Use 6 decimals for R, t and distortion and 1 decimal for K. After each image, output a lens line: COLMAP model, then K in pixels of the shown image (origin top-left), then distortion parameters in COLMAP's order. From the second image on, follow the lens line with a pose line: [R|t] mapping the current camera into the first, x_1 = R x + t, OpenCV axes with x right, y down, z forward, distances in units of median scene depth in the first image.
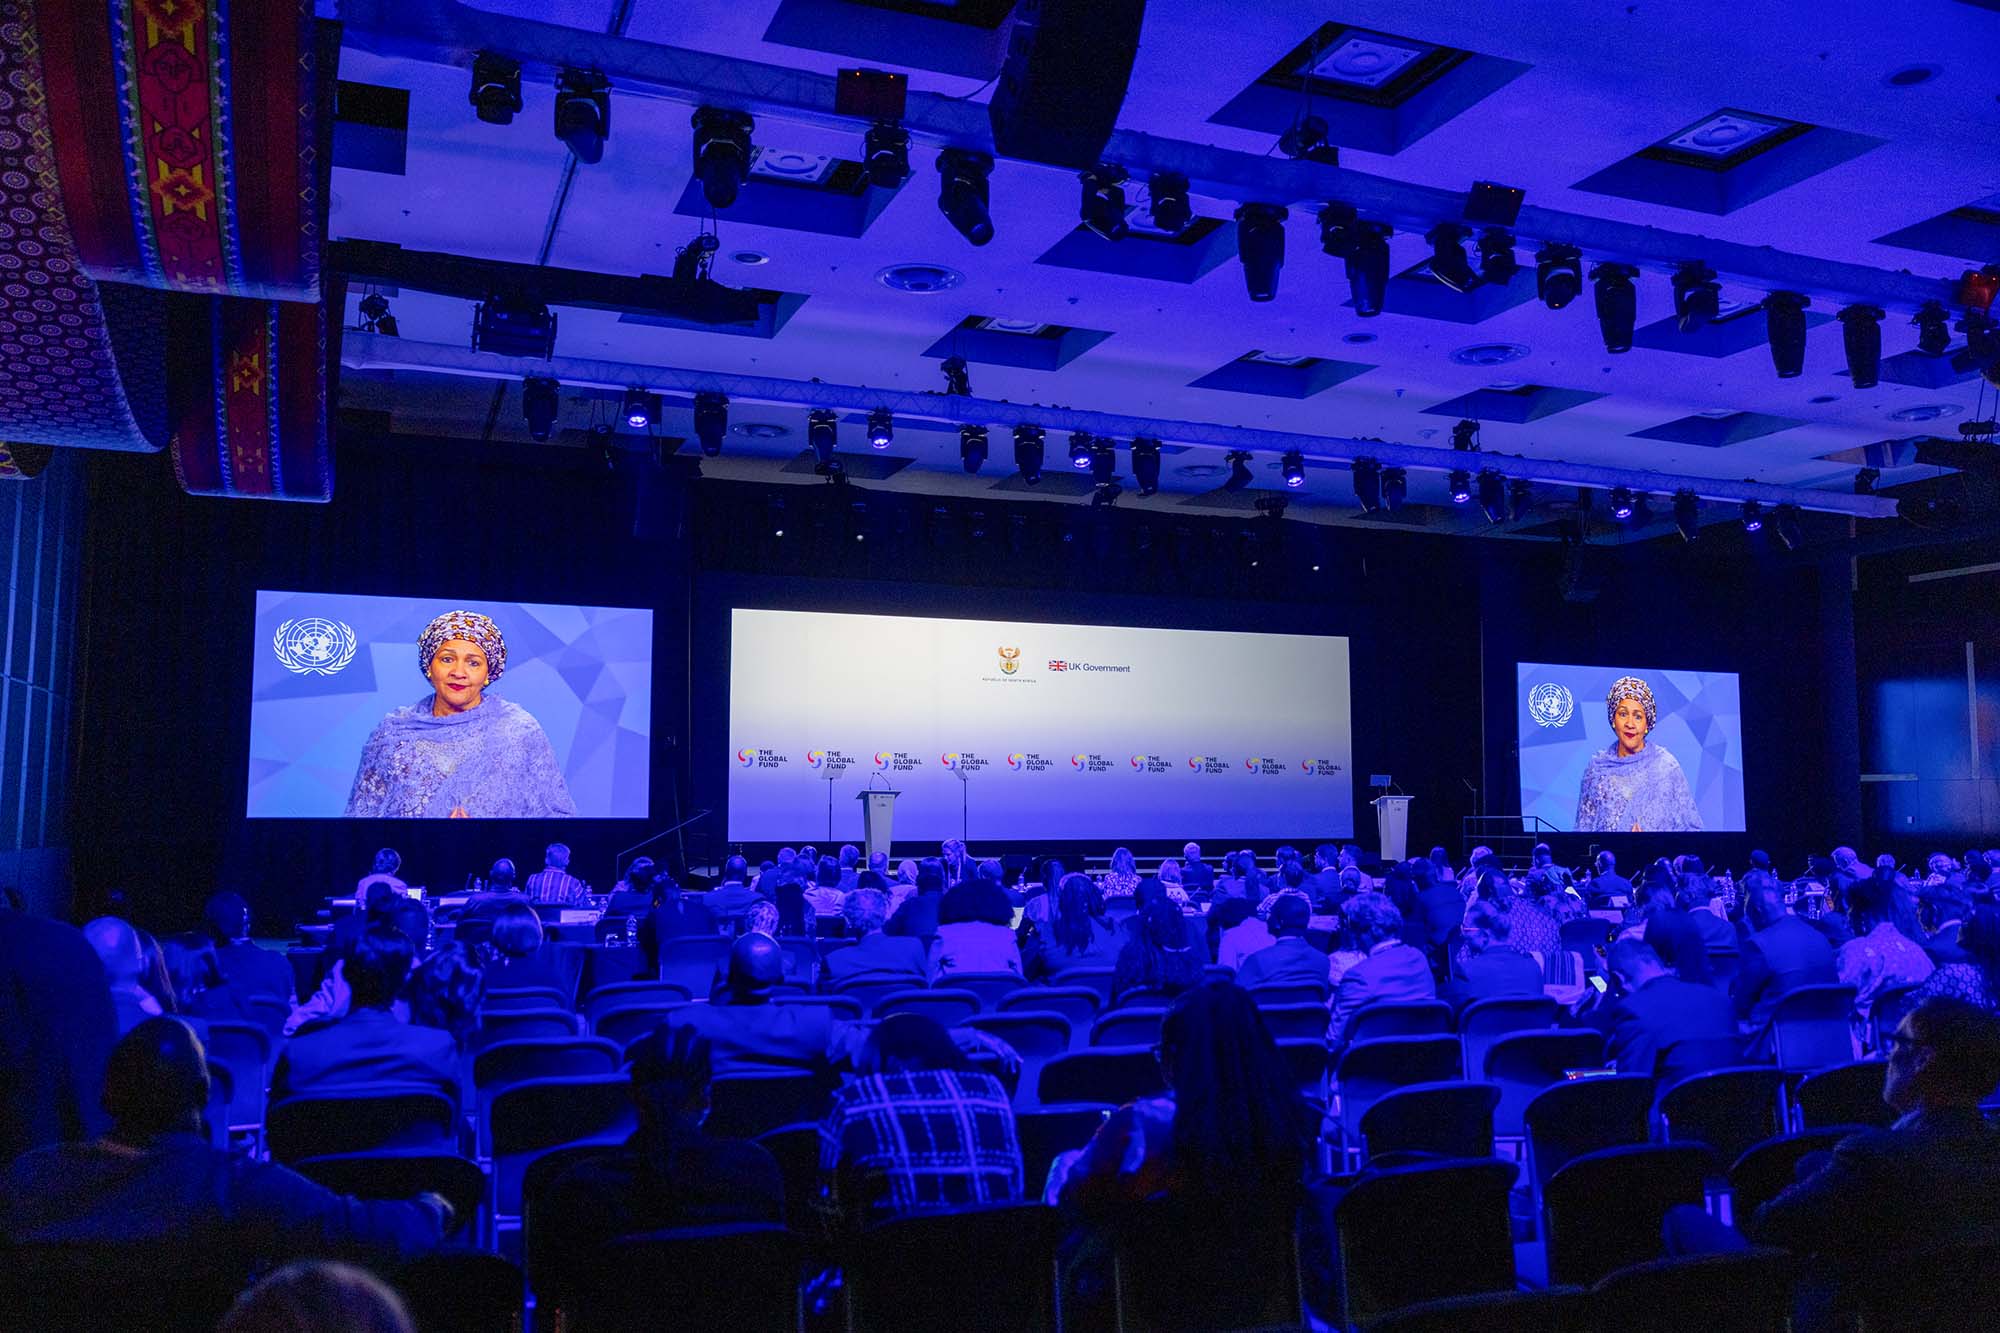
lens RADIAL K [[1565.7, 0, 1000.0], [0, 1565.7, 666.5], [0, 0, 1]] dist [-0.015618, 0.000829]
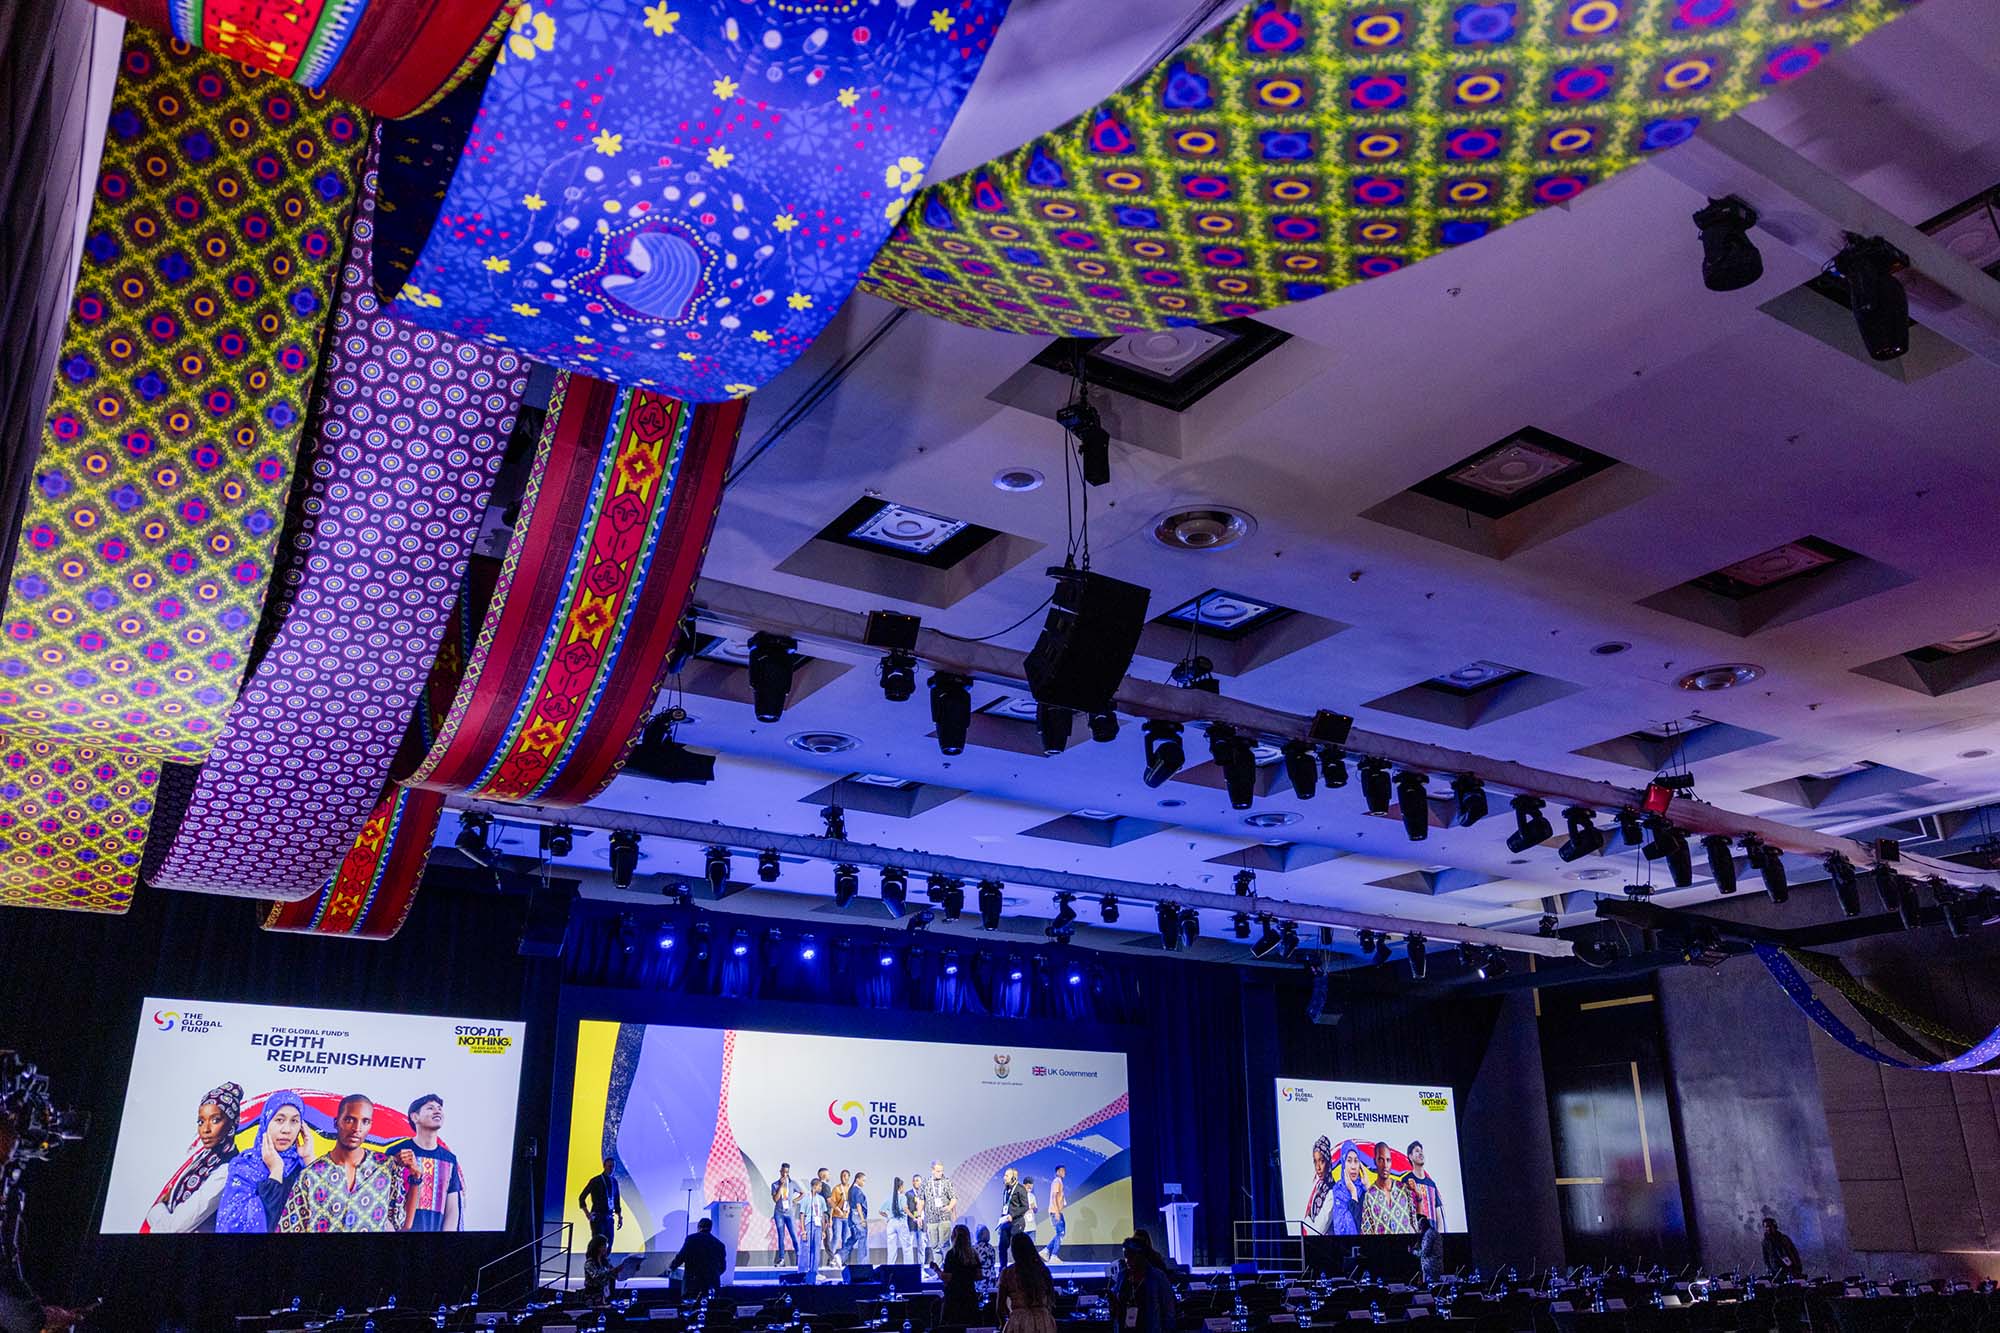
lens RADIAL K [[1475.8, 0, 1000.0], [0, 1475.8, 666.5], [0, 0, 1]] dist [-0.079751, 0.098176]
pose [[0.982449, 0.059090, 0.176923, -0.096613], [-0.010451, 0.964444, -0.264080, -0.011211], [-0.186236, 0.257596, 0.948135, -0.065649]]
